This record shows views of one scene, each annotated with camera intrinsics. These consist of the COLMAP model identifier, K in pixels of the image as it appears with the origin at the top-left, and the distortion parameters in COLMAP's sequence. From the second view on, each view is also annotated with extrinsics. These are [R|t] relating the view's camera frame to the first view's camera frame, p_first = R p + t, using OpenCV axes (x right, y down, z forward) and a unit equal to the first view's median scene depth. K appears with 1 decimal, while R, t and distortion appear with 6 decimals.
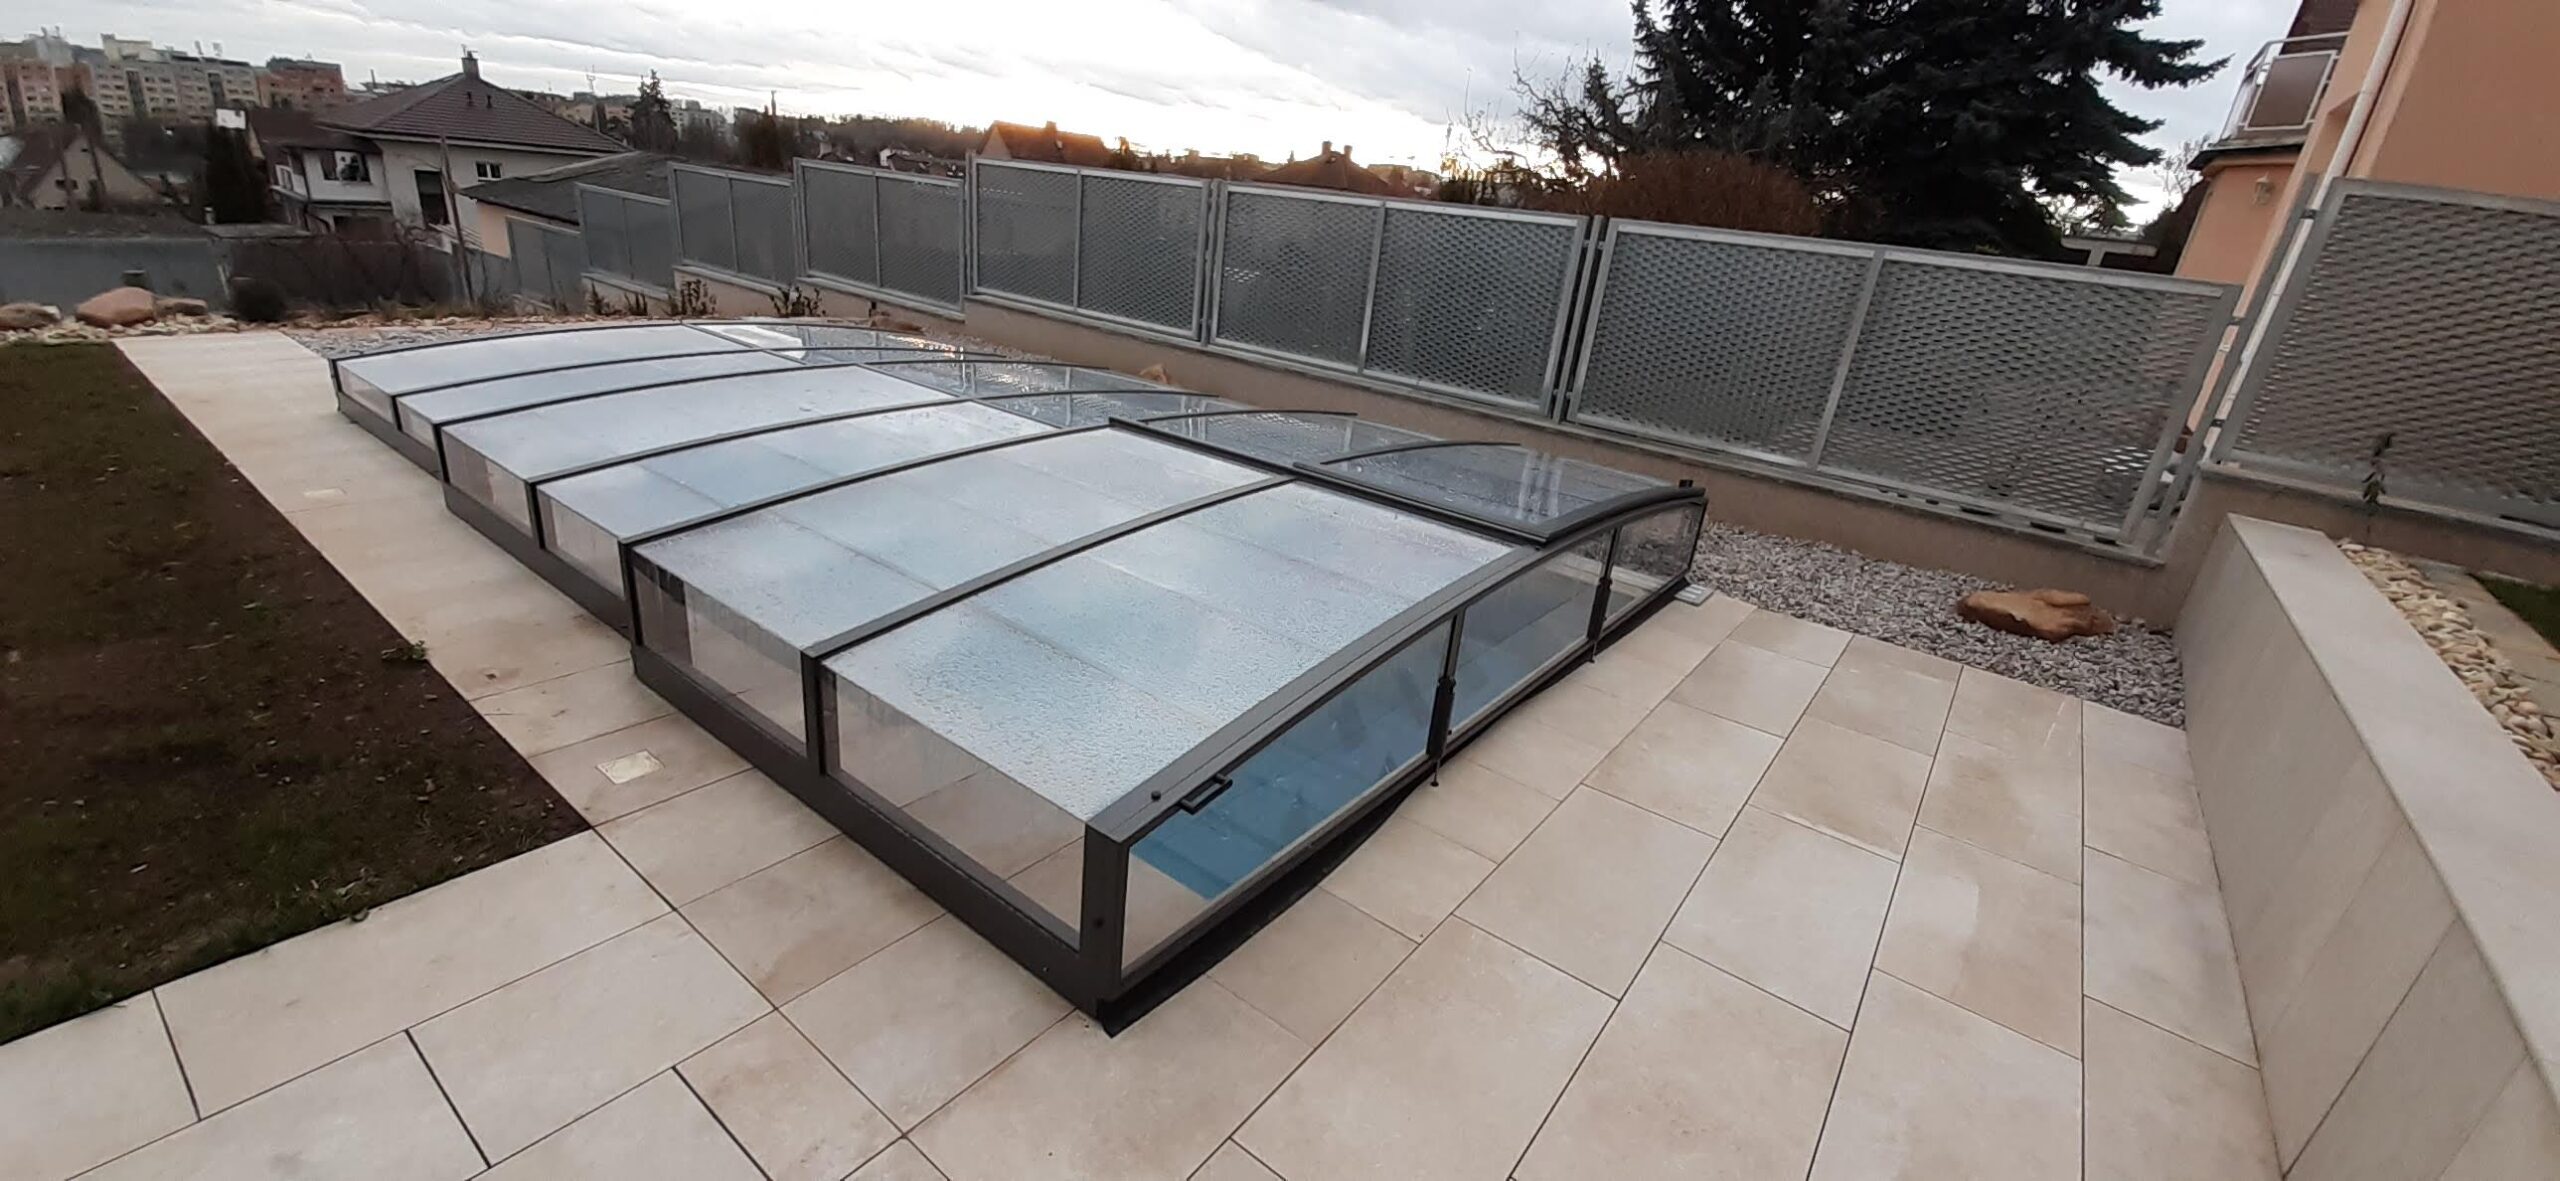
lens RADIAL K [[1011.2, 0, 1287.8], [0, 1011.2, 597.5], [0, 0, 1]] dist [0.011329, -0.013592]
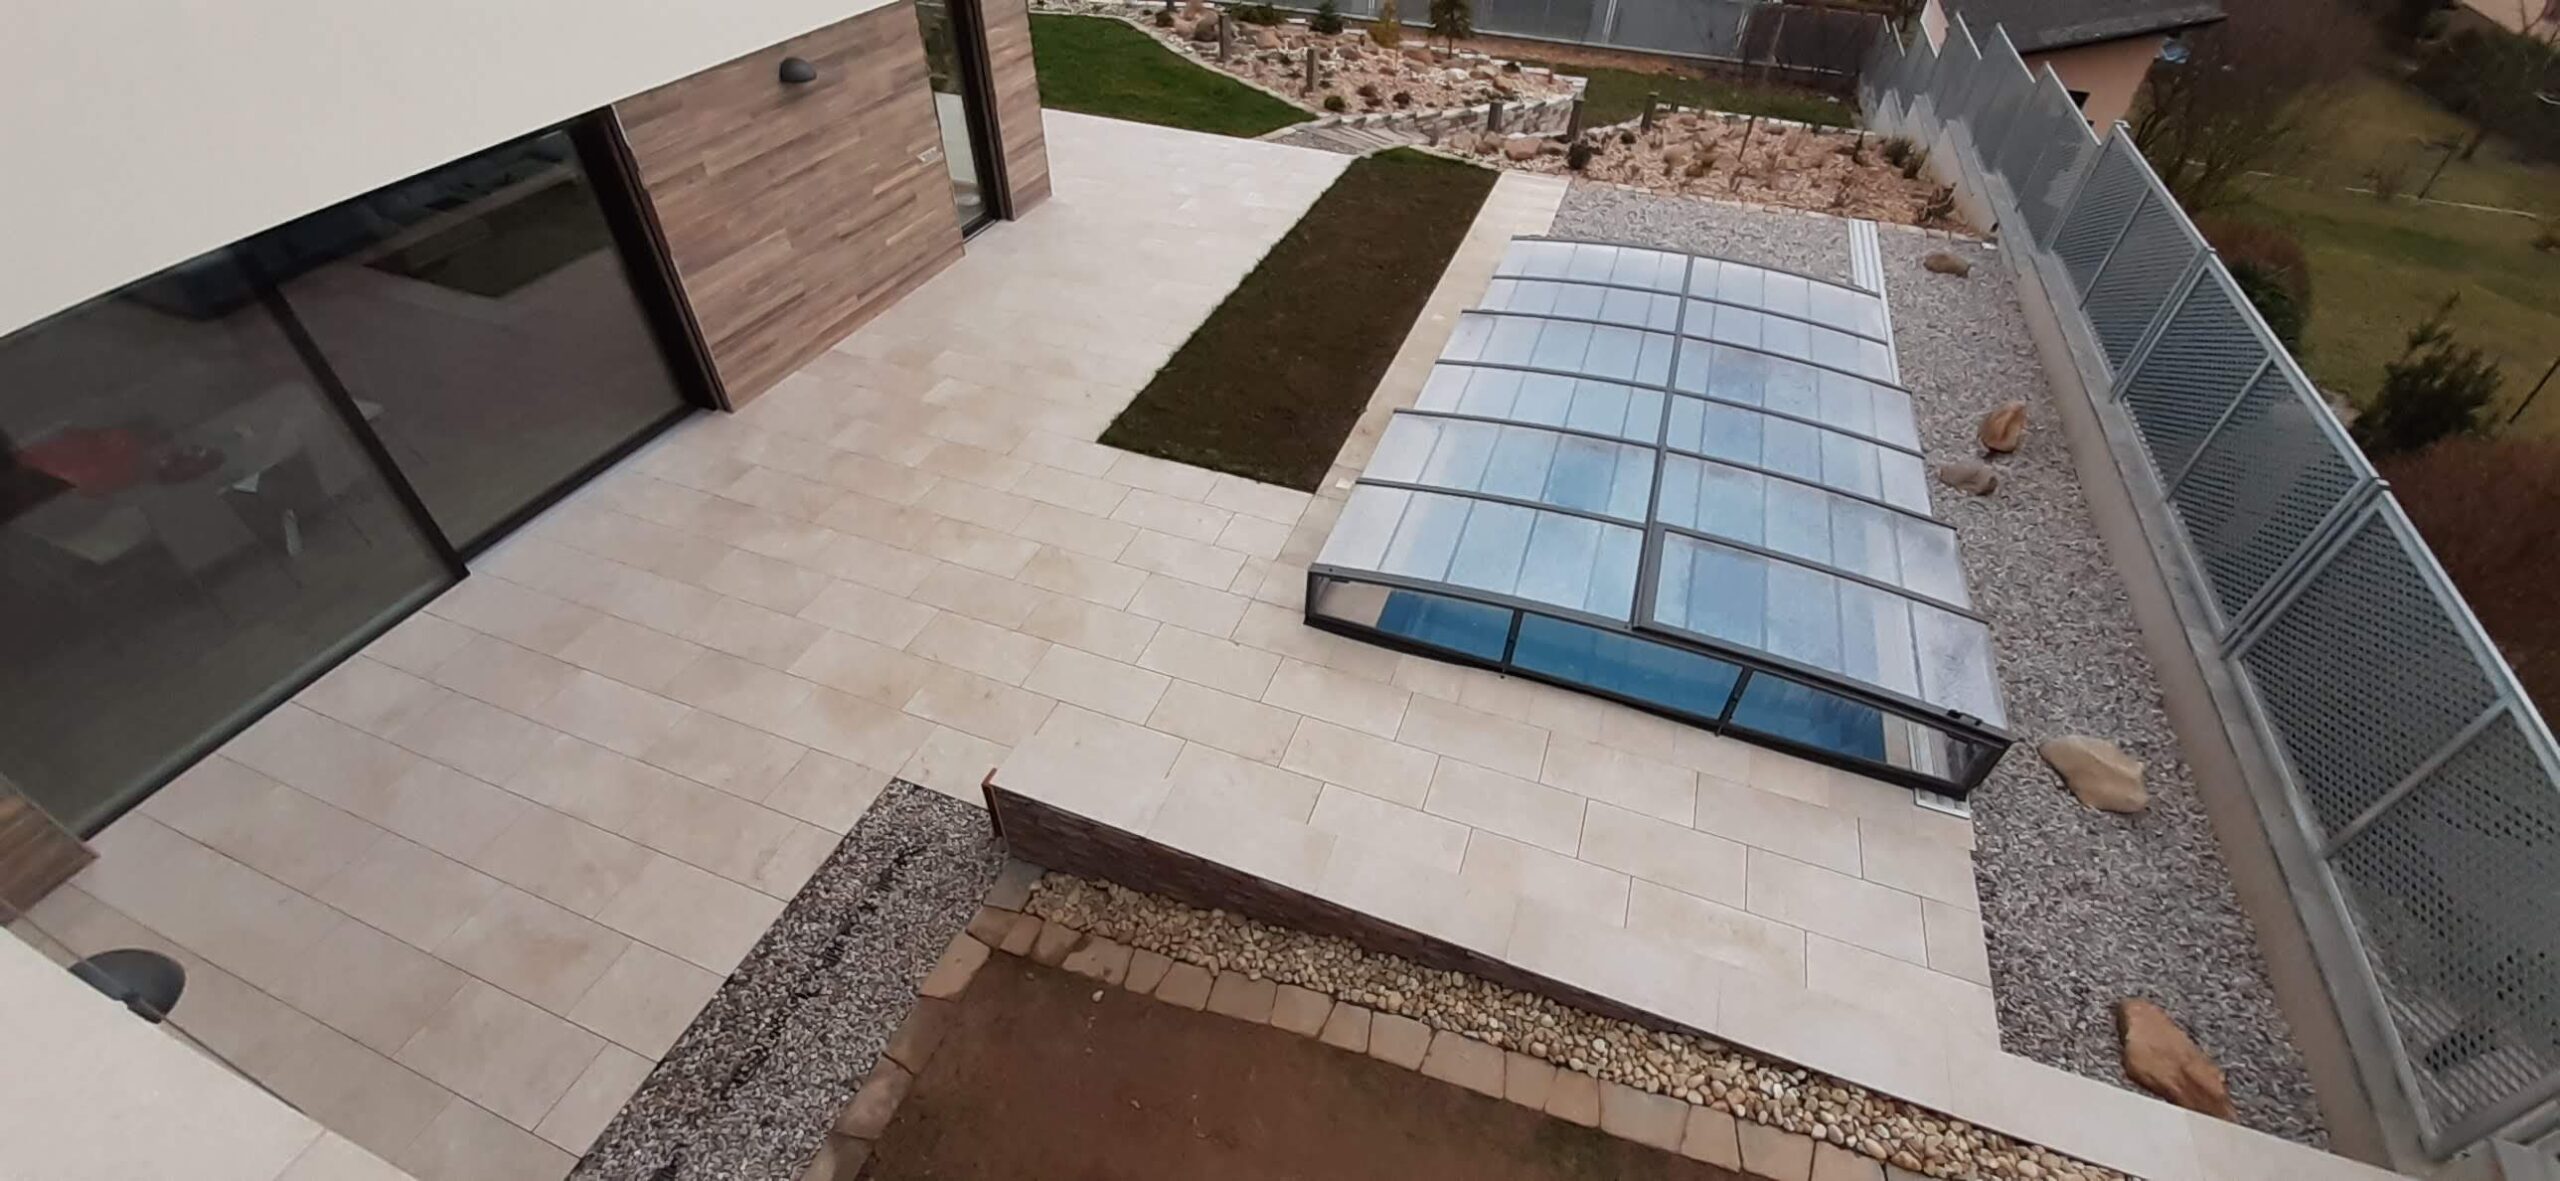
lens RADIAL K [[1011.2, 0, 1287.8], [0, 1011.2, 597.5], [0, 0, 1]] dist [0.011329, -0.013592]
pose [[0.287651, 0.570002, -0.769646, 1.043485], [-0.346545, 0.811104, 0.471187, -0.532024], [0.892840, 0.131180, 0.430846, -0.213941]]
